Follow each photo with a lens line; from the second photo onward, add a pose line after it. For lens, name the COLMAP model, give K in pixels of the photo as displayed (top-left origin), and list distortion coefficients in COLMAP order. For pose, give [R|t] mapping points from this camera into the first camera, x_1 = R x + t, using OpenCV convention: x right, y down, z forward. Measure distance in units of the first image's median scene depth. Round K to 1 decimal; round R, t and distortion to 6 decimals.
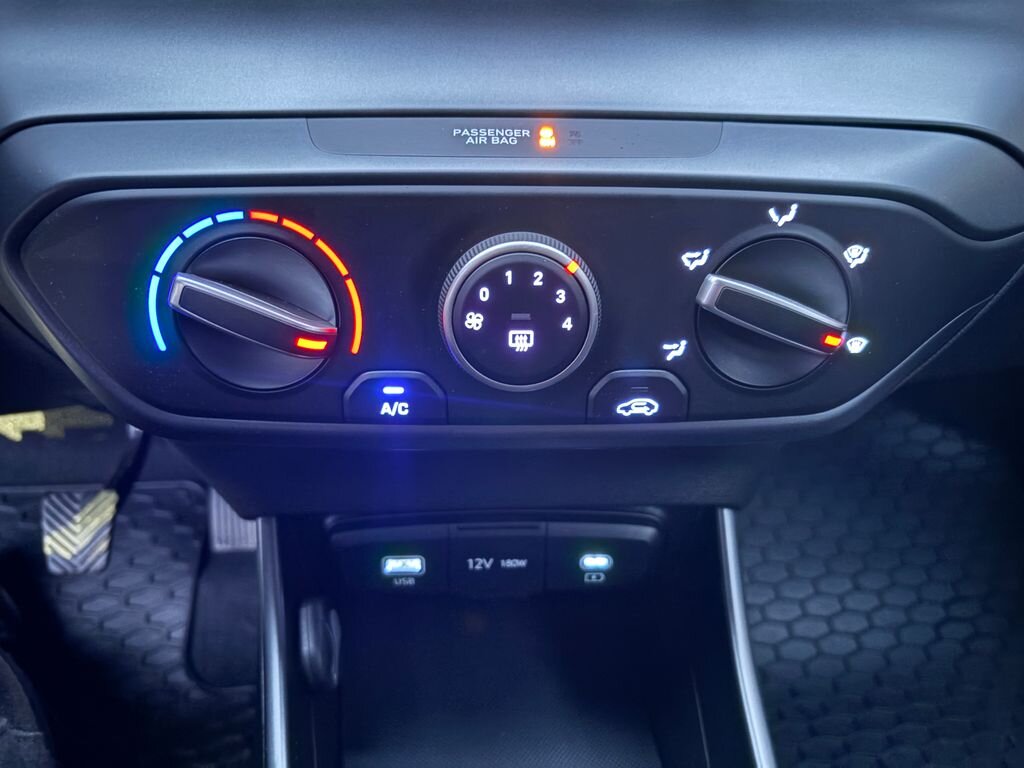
lens RADIAL K [[815.4, 0, 520.4], [0, 815.4, 379.7], [0, 0, 1]] dist [-0.002982, -0.055051]
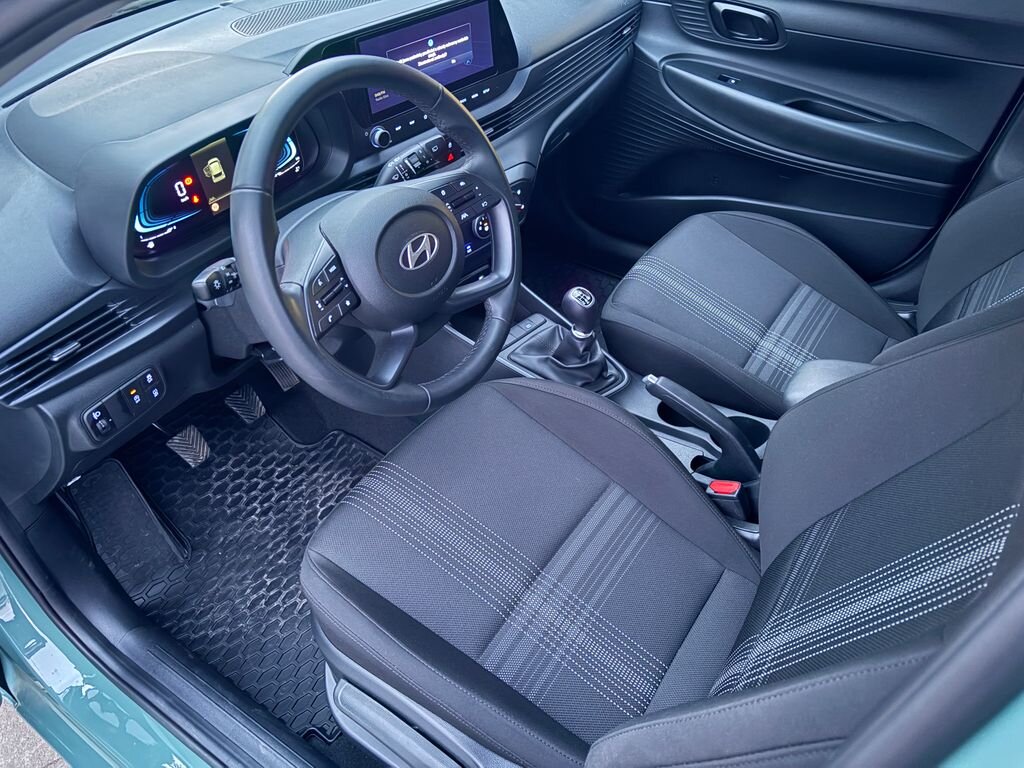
lens RADIAL K [[790.8, 0, 517.4], [0, 790.8, 384.9], [0, 0, 1]] dist [0.014008, 0.000843]
pose [[0.685248, -0.496169, 0.533152, -3.285641], [0.391939, 0.868226, 0.304250, -0.684694], [-0.613856, 0.000476, 0.789418, -3.444875]]
